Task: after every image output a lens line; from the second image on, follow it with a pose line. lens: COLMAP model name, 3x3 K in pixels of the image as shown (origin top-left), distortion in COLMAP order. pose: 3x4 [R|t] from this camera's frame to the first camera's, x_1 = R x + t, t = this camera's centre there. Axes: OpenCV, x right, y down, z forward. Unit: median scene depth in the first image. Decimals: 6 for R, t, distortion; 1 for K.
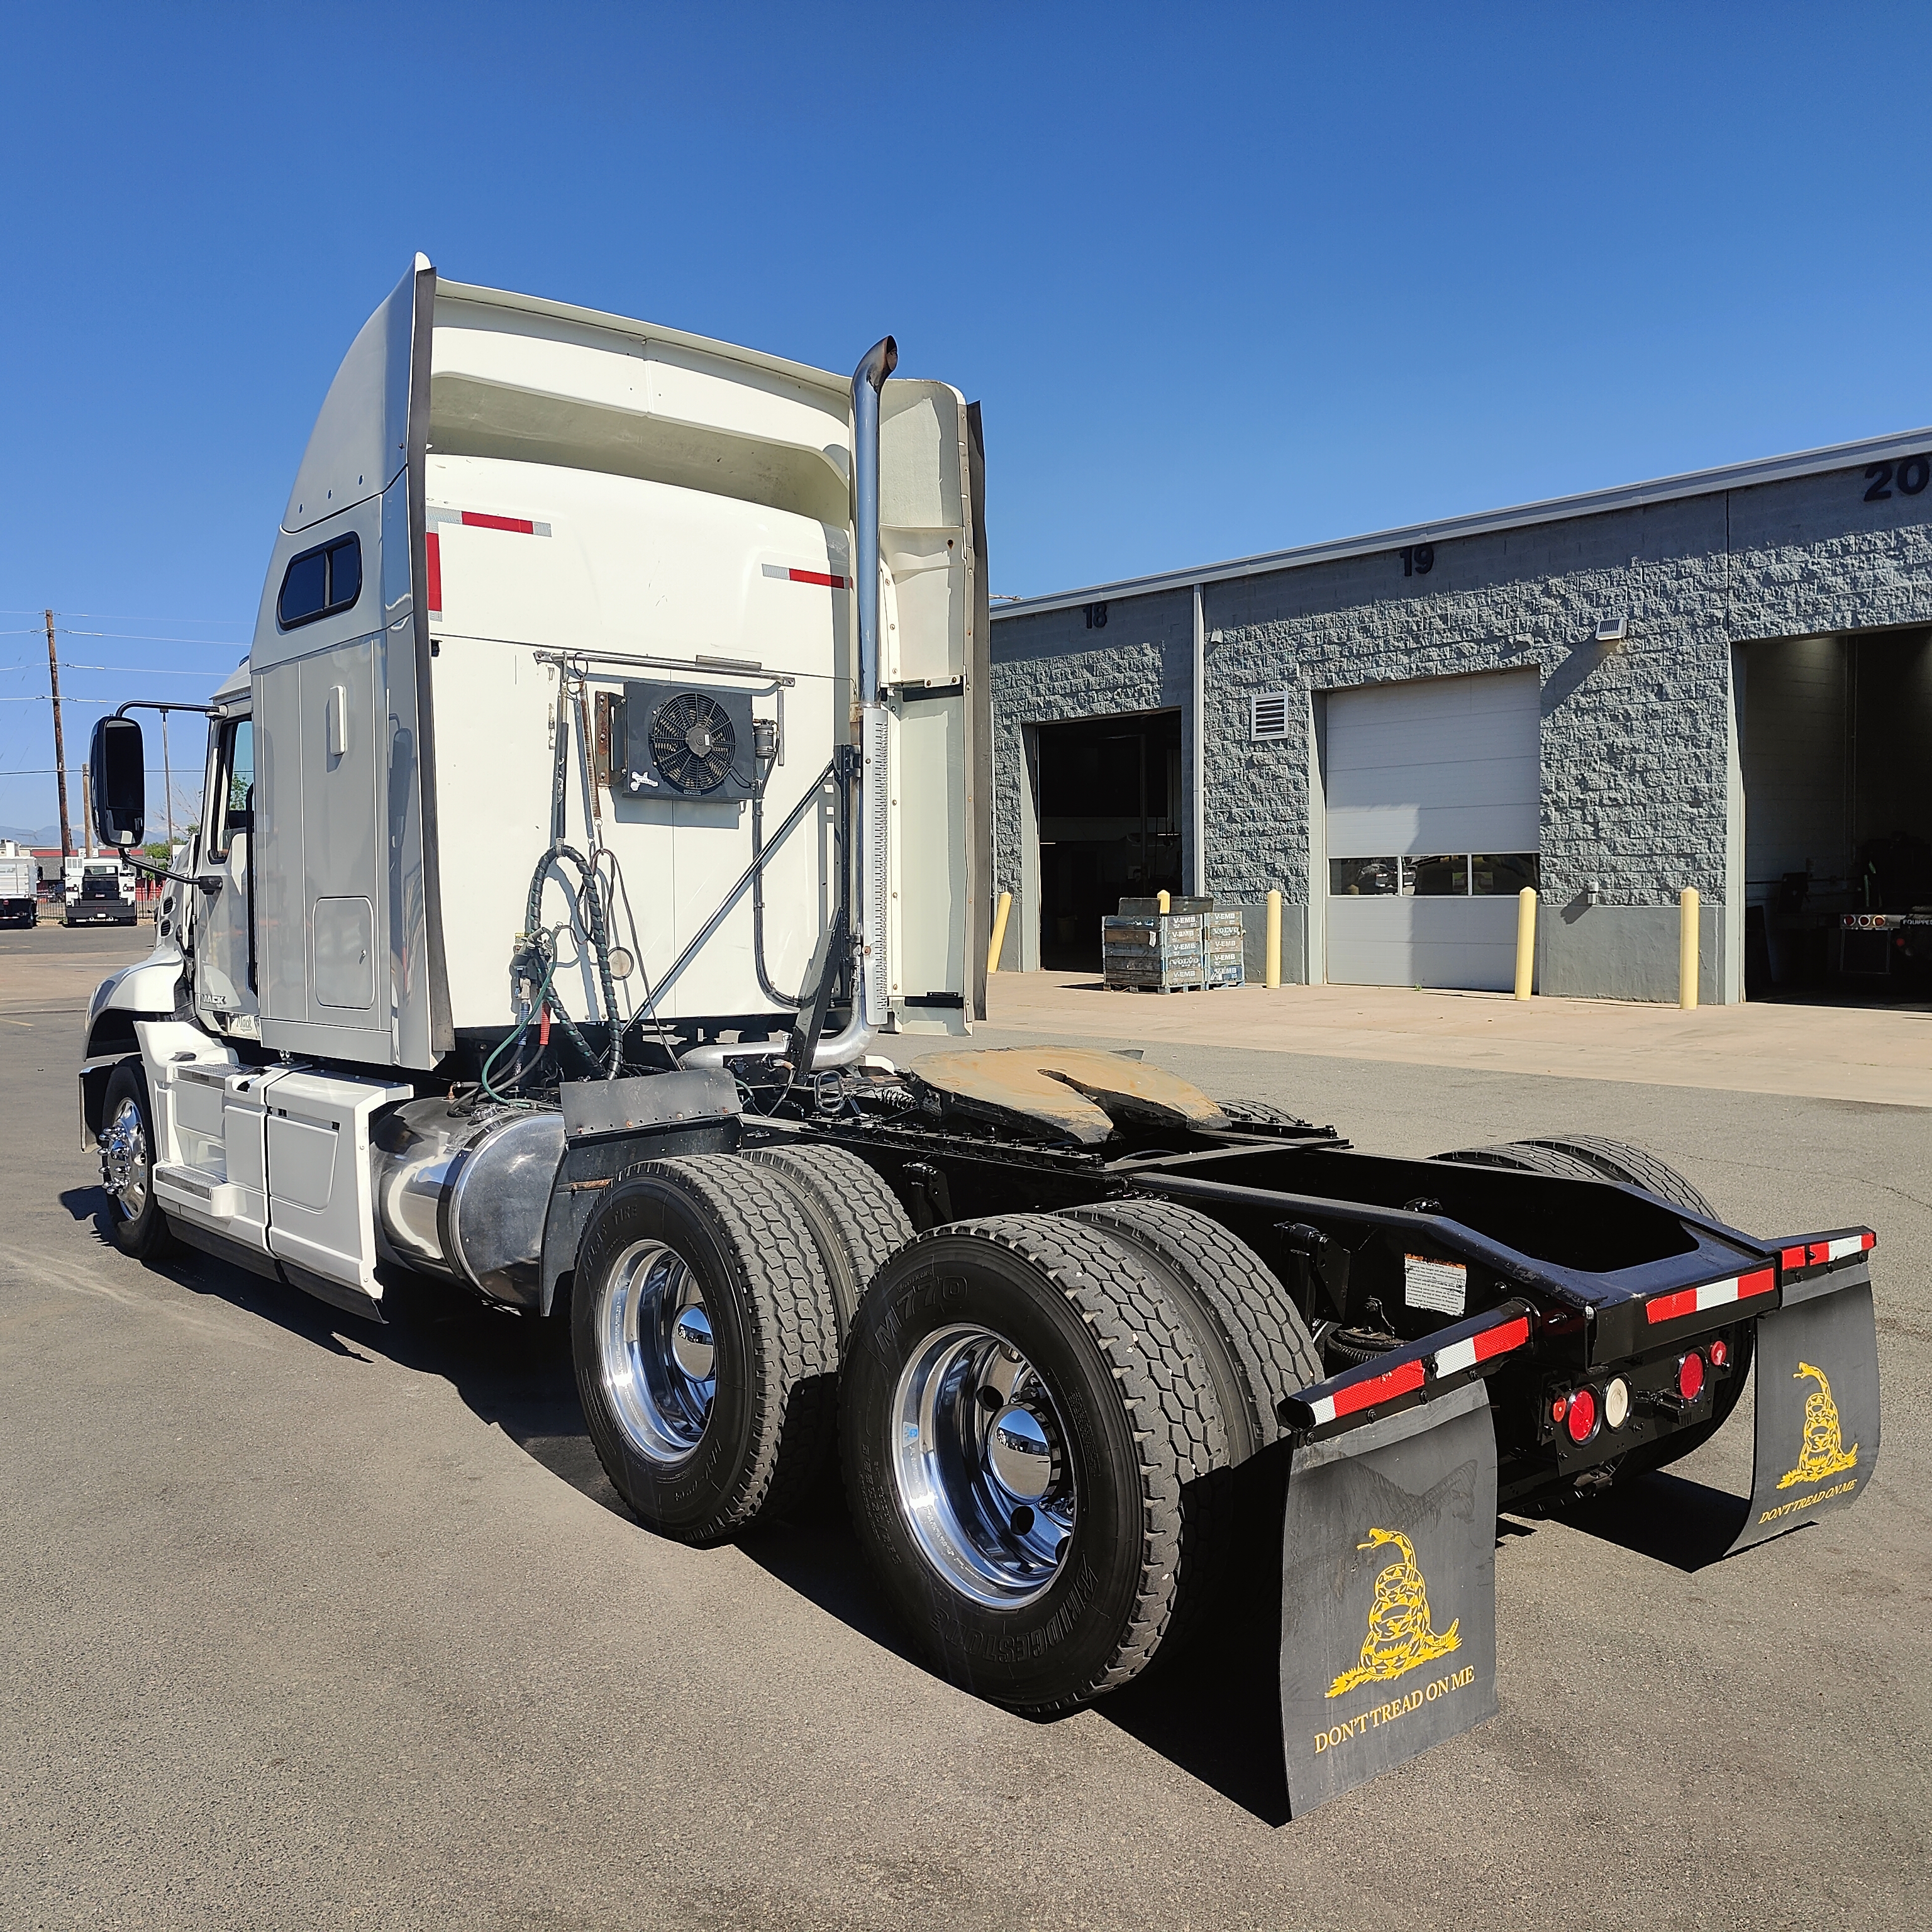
lens RADIAL K [[1749.5, 0, 904.3], [0, 1749.5, 1029.3], [0, 0, 1]] dist [0.022266, 0.000000]
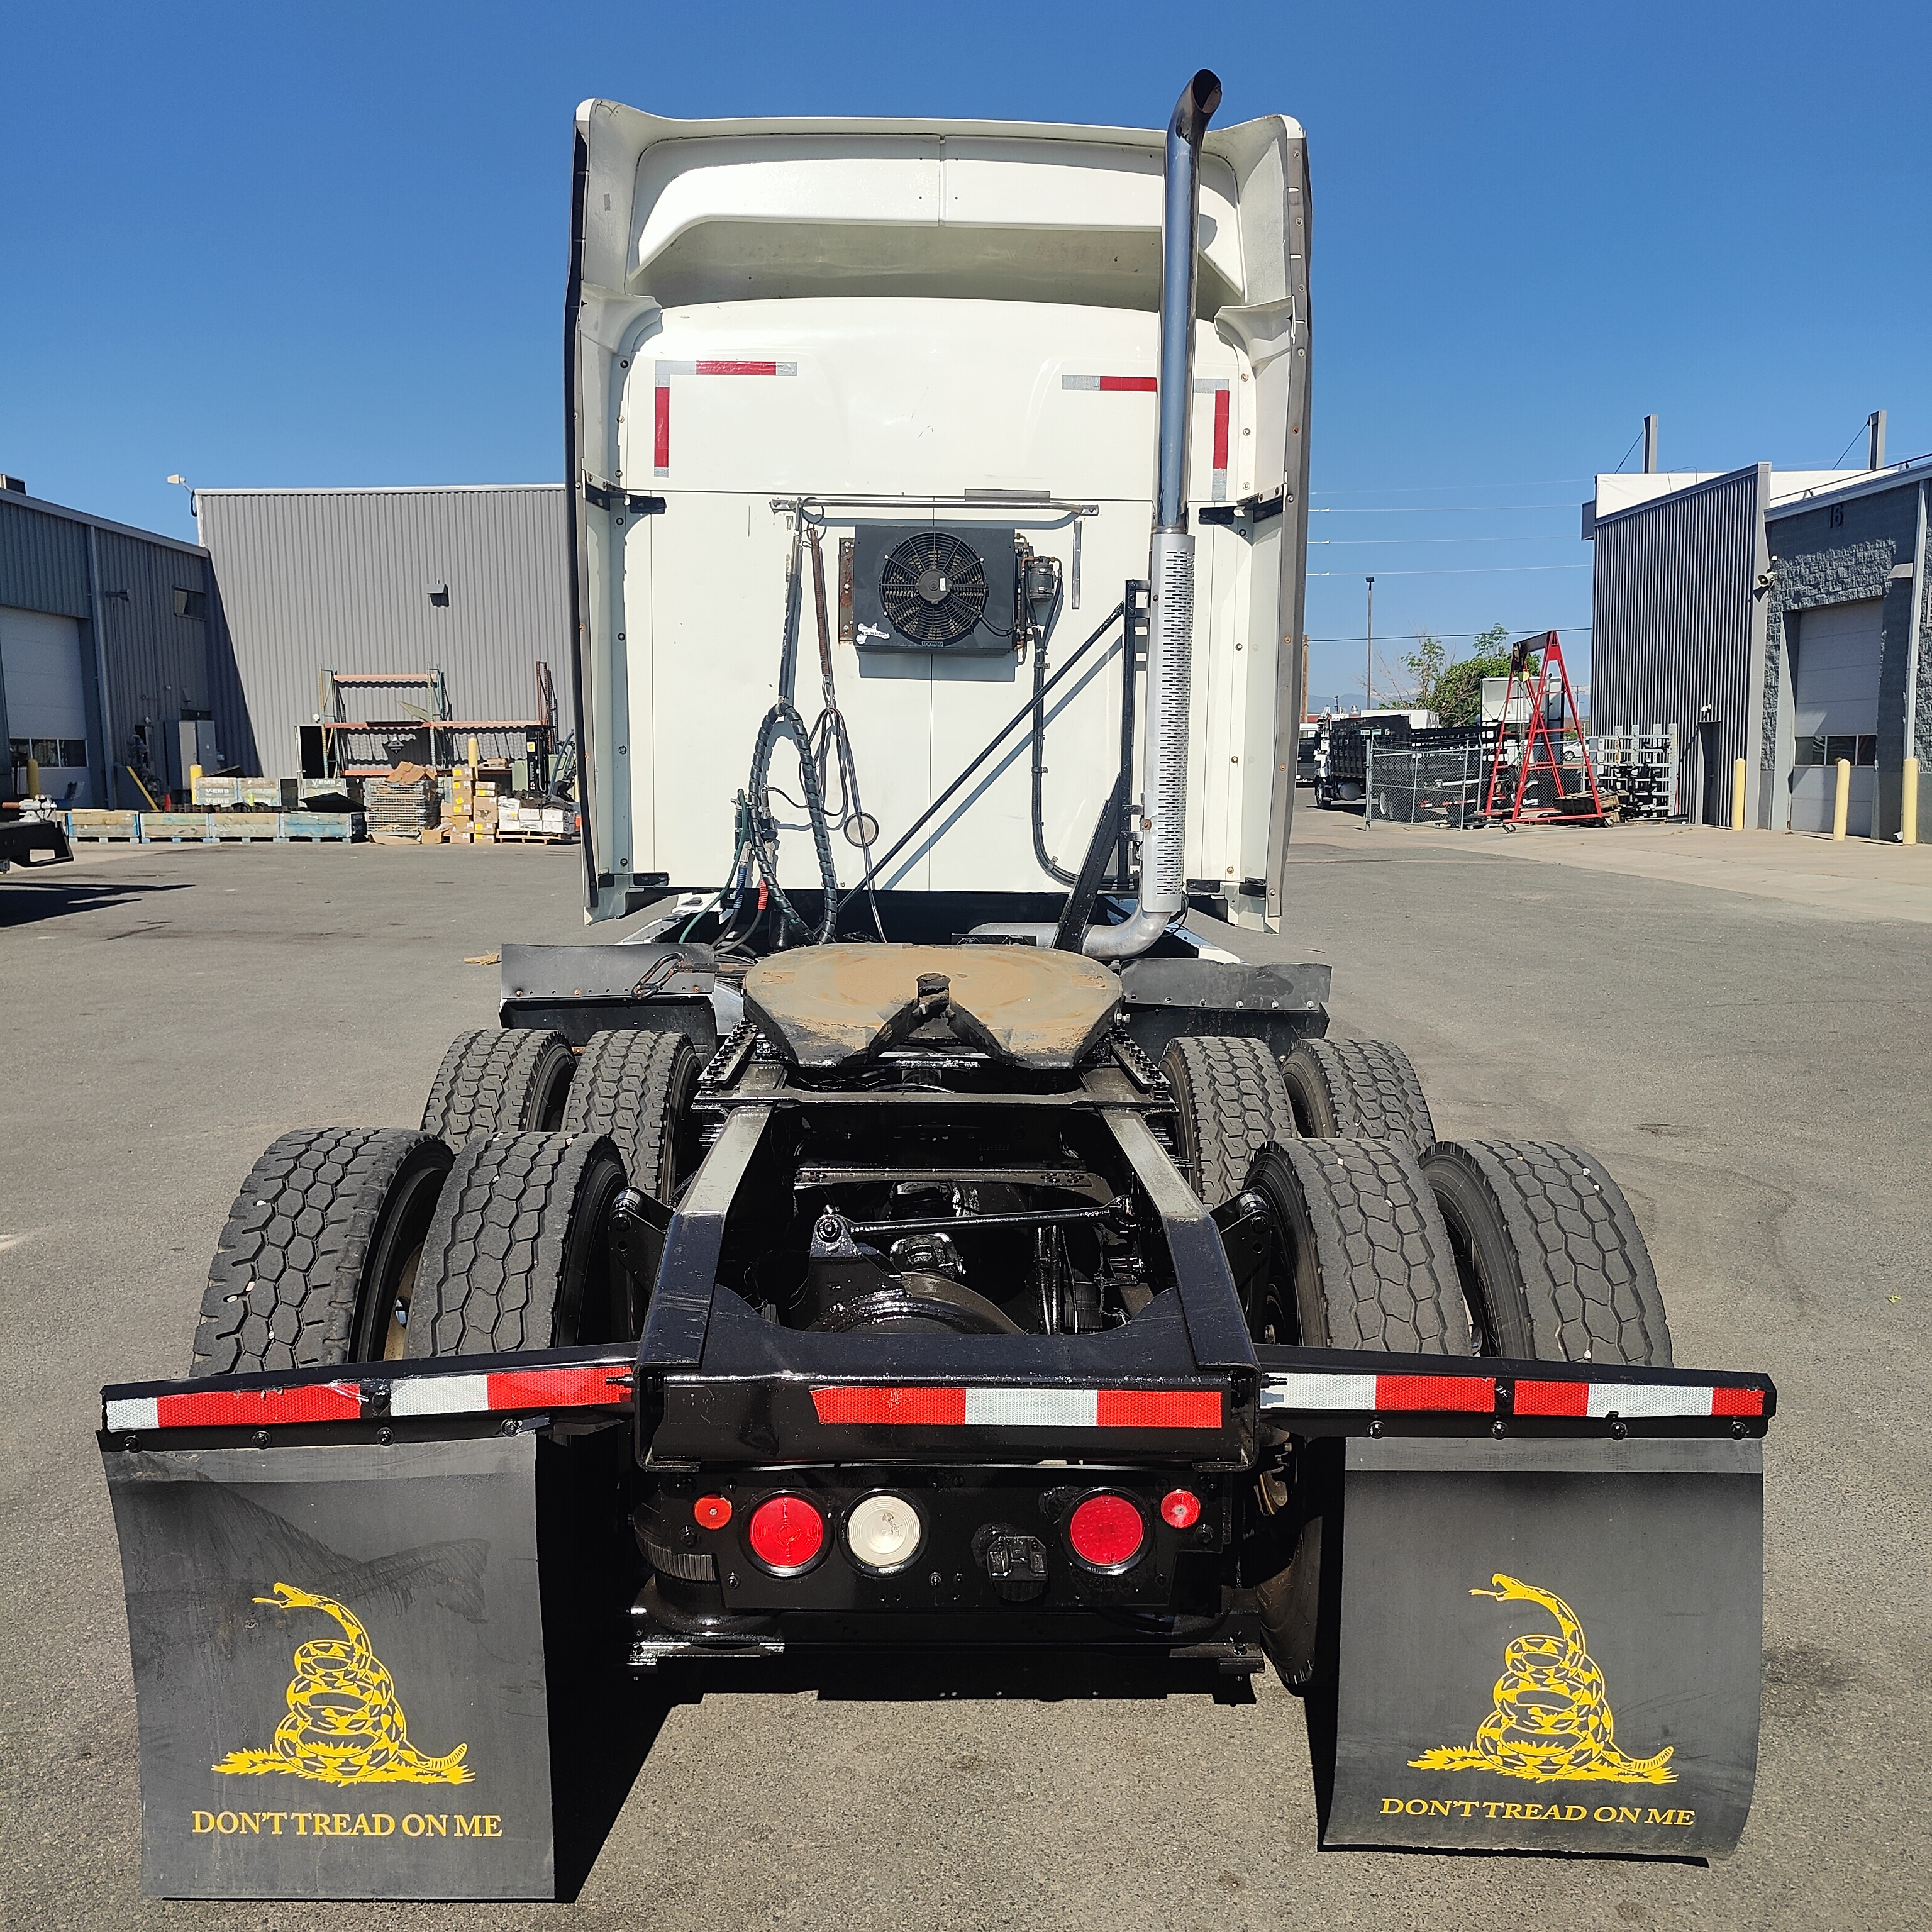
lens RADIAL K [[1749.5, 0, 948.9], [0, 1749.5, 997.3], [0, 0, 1]] dist [0.022266, 0.000000]
pose [[0.781800, 0.093560, -0.616470, 0.448239], [-0.058024, 0.995305, 0.077470, -0.022302], [0.620824, -0.024796, 0.783558, 0.277482]]
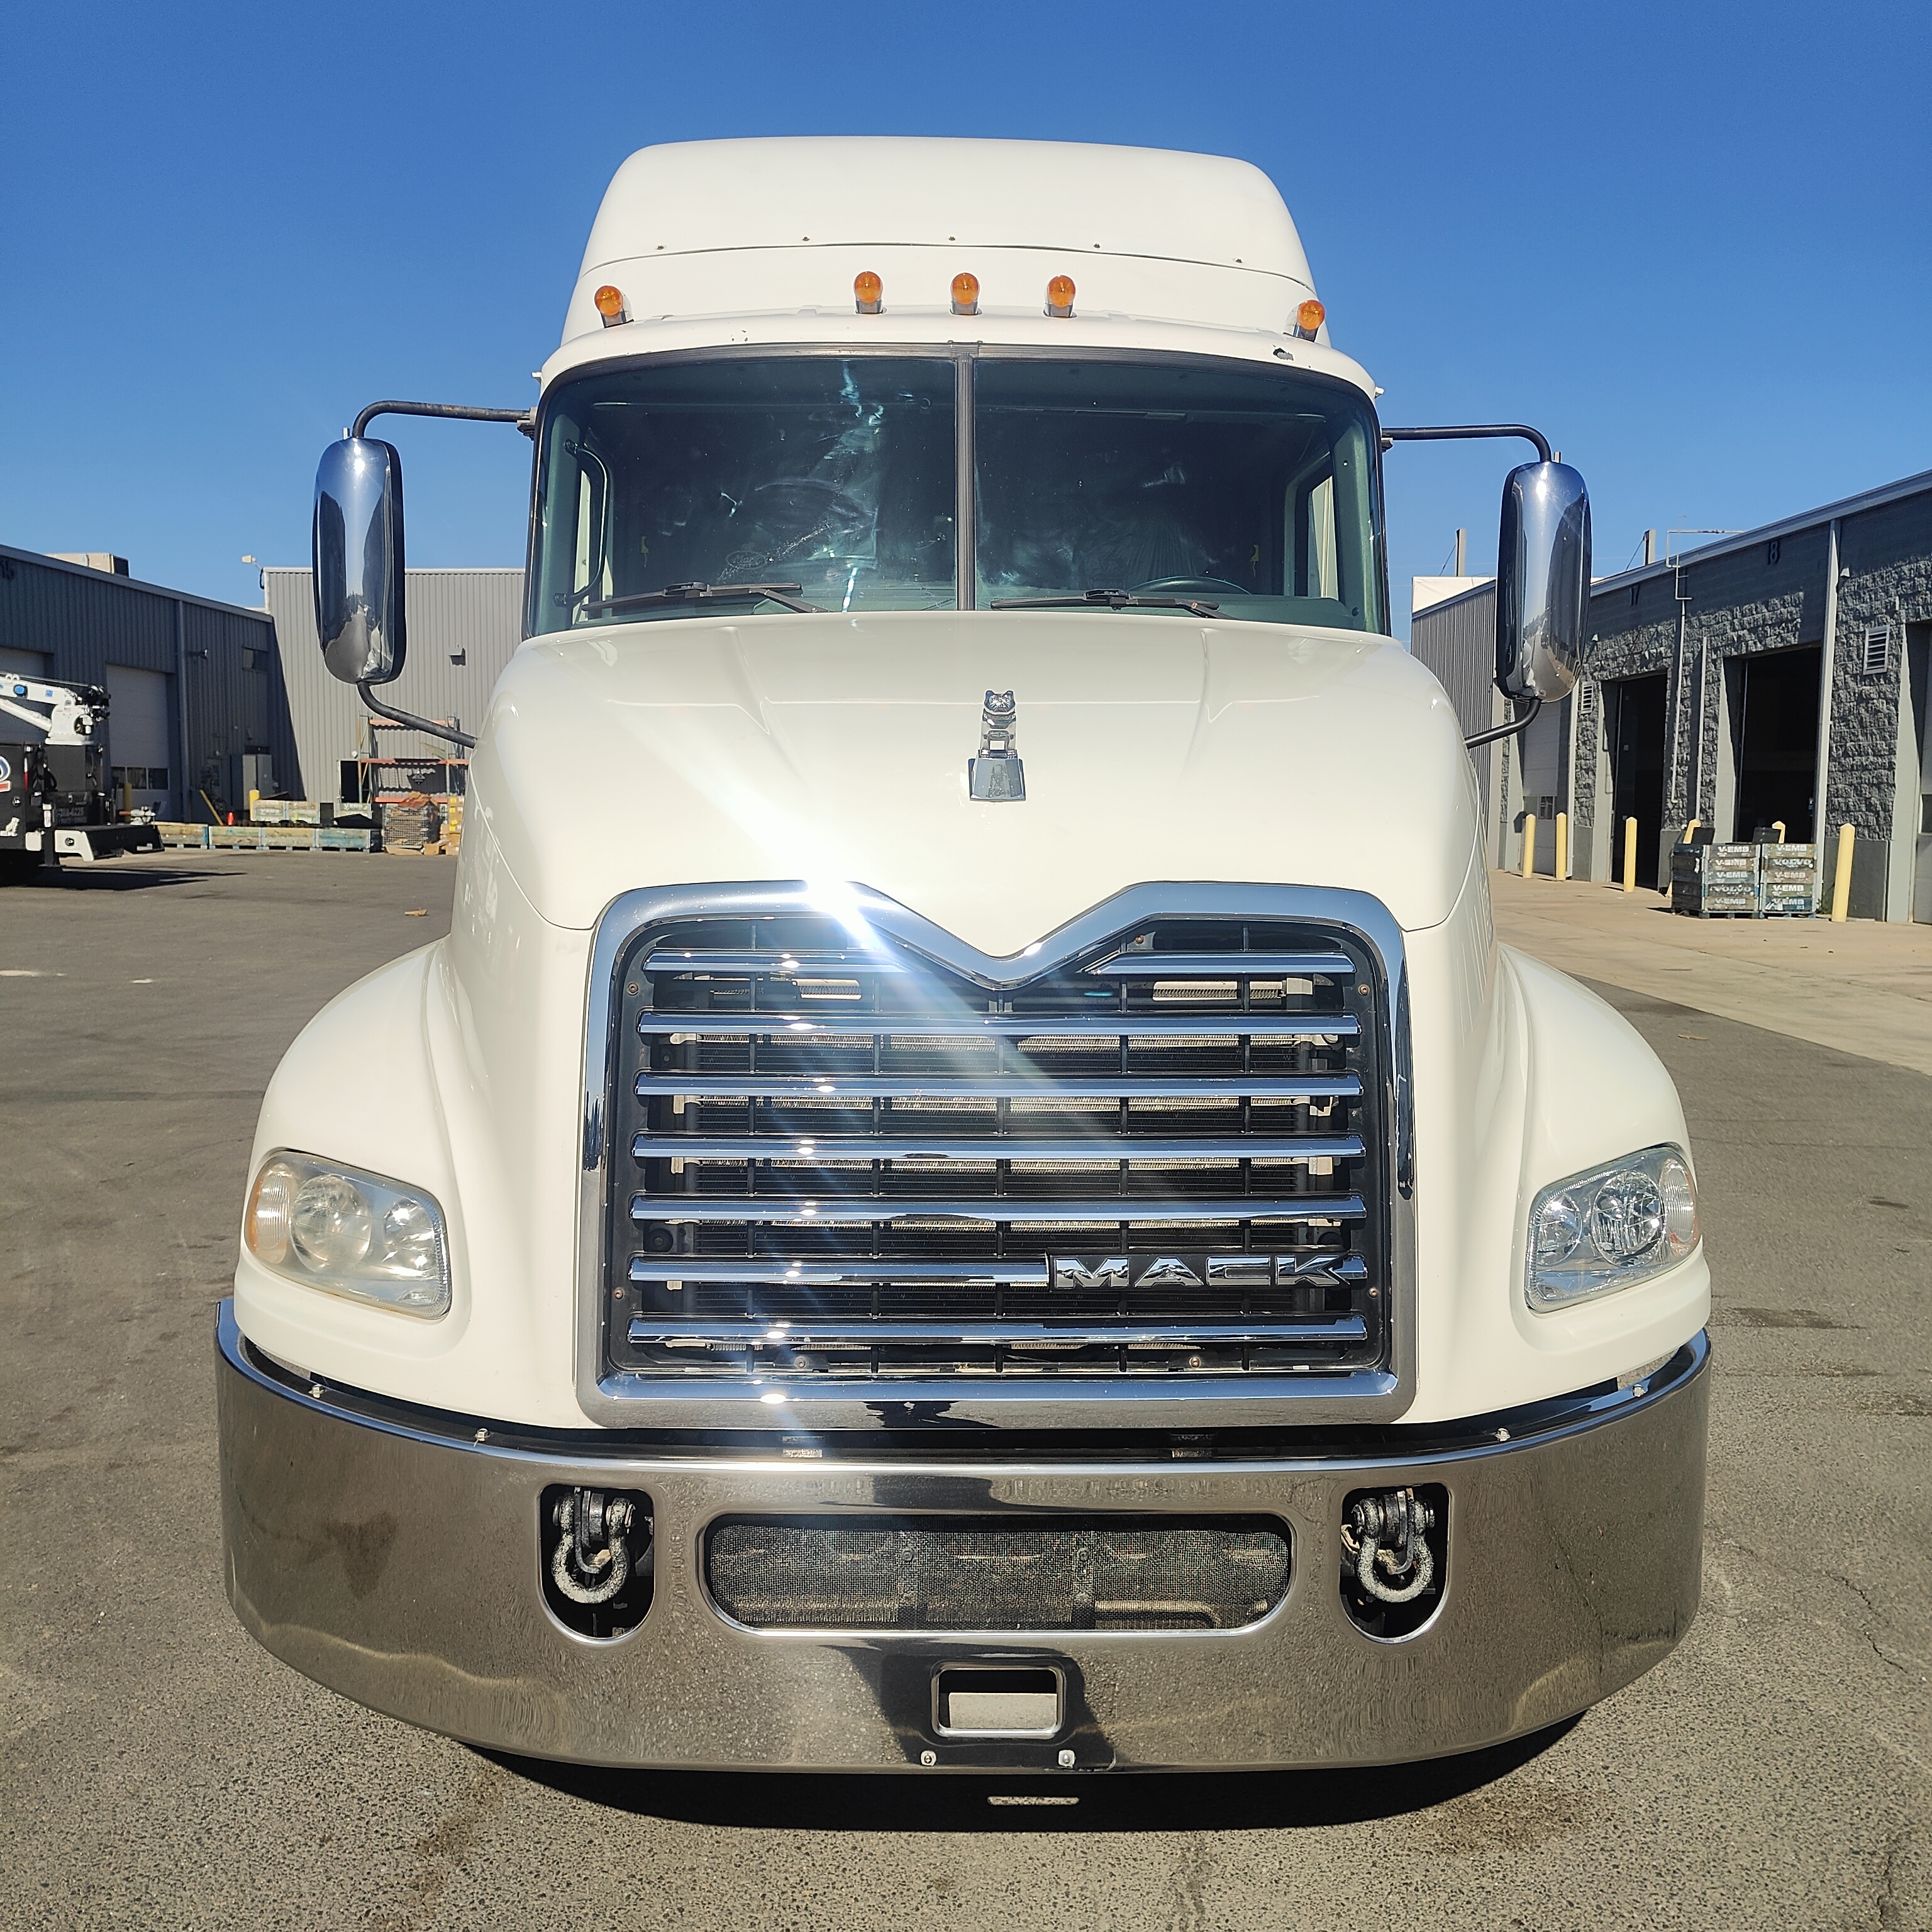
lens RADIAL K [[1749.5, 0, 971.9], [0, 1749.5, 979.7], [0, 0, 1]] dist [0.022266, 0.000000]
pose [[0.768317, 0.091363, -0.633515, 1.691514], [-0.080549, 0.995693, 0.045906, 0.012632], [0.634981, 0.015758, 0.772367, -0.355371]]
